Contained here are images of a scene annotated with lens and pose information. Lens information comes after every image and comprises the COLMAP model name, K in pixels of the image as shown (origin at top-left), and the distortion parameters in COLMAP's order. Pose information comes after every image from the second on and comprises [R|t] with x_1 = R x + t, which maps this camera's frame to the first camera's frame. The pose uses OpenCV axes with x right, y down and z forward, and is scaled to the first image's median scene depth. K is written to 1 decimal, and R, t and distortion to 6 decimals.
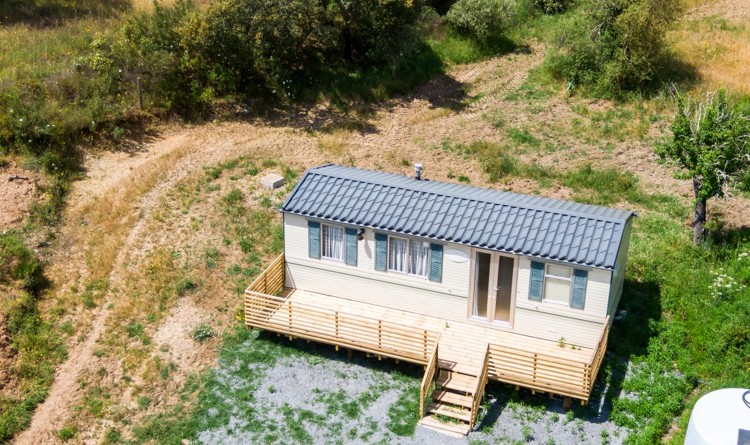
lens RADIAL K [[1015.6, 0, 374.7], [0, 1015.6, 222.2], [0, 0, 1]] dist [0.045020, 0.000000]
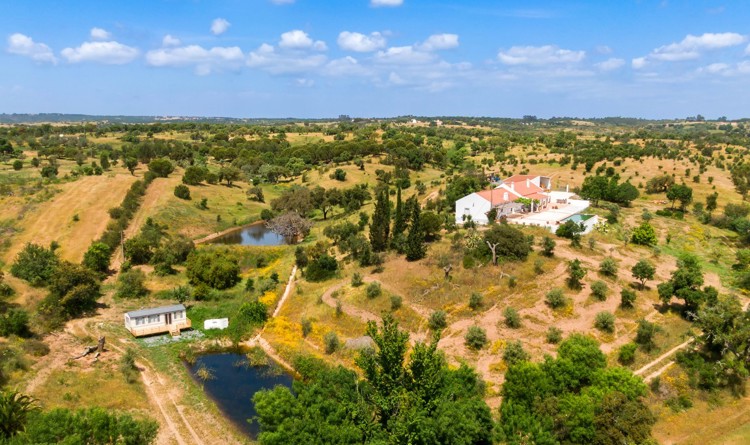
lens RADIAL K [[653.2, 0, 376.8], [0, 653.2, 224.0], [0, 0, 1]] dist [0.000494, -0.001626]
pose [[0.541510, -0.124366, 0.831445, -2.392824], [0.355168, 0.930247, -0.092172, 0.336706], [-0.761986, 0.345214, 0.547909, -2.315476]]
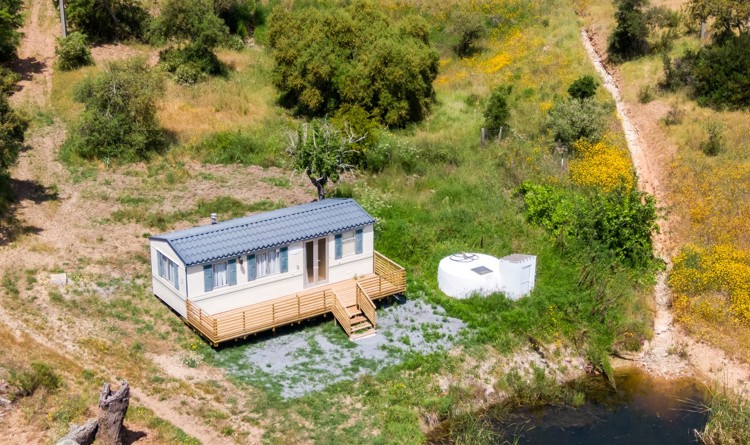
lens RADIAL K [[1133.7, 0, 373.5], [0, 1133.7, 221.5], [0, 0, 1]] dist [0.137179, 0.000000]
pose [[0.558745, -0.295580, 0.774879, -1.181998], [0.349493, 0.931237, 0.103213, -0.144627], [-0.752103, 0.213145, 0.623627, -0.200646]]
